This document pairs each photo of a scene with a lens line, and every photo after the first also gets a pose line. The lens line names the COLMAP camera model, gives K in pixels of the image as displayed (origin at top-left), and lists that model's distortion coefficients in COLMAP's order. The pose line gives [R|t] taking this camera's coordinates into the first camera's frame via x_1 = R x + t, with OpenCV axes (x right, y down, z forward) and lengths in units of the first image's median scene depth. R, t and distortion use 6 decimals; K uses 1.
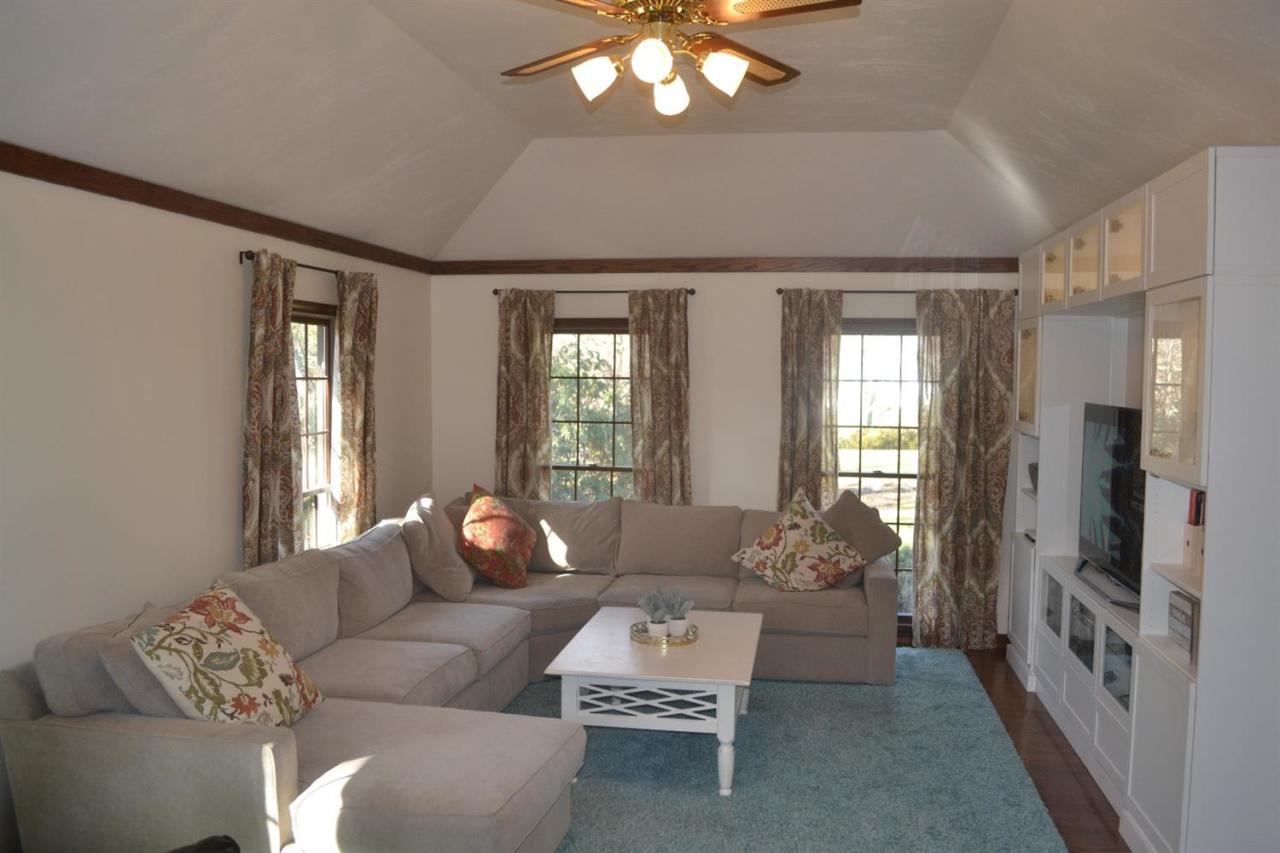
lens RADIAL K [[1022.3, 0, 640.0], [0, 1022.3, 426.5], [0, 0, 1]] dist [-0.075695, 0.002587]
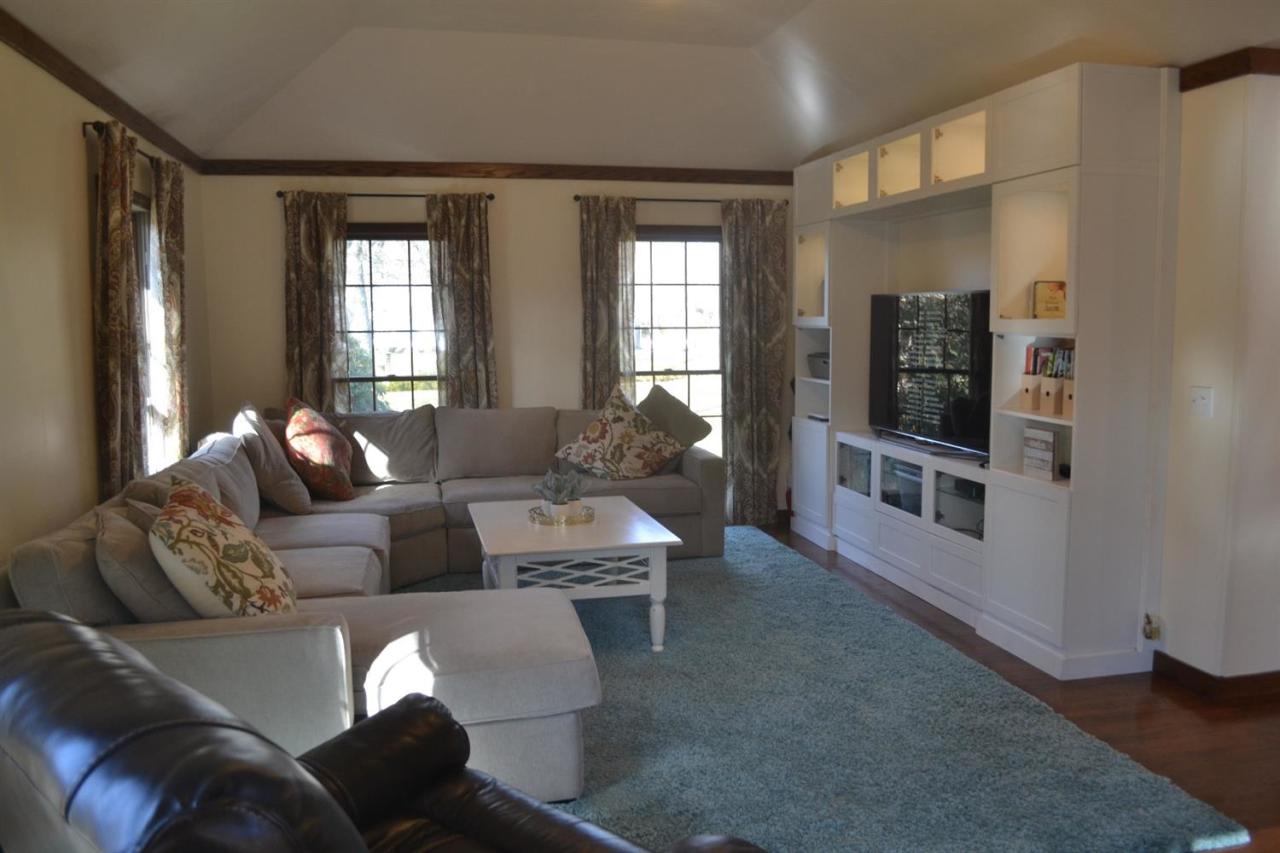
lens RADIAL K [[1022.3, 0, 640.0], [0, 1022.3, 426.5], [0, 0, 1]] dist [-0.075695, 0.002587]
pose [[0.925040, -0.056312, 0.375673, -0.212112], [0.036174, 0.997516, 0.060449, 0.039720], [-0.378143, -0.042328, 0.924779, 0.012619]]
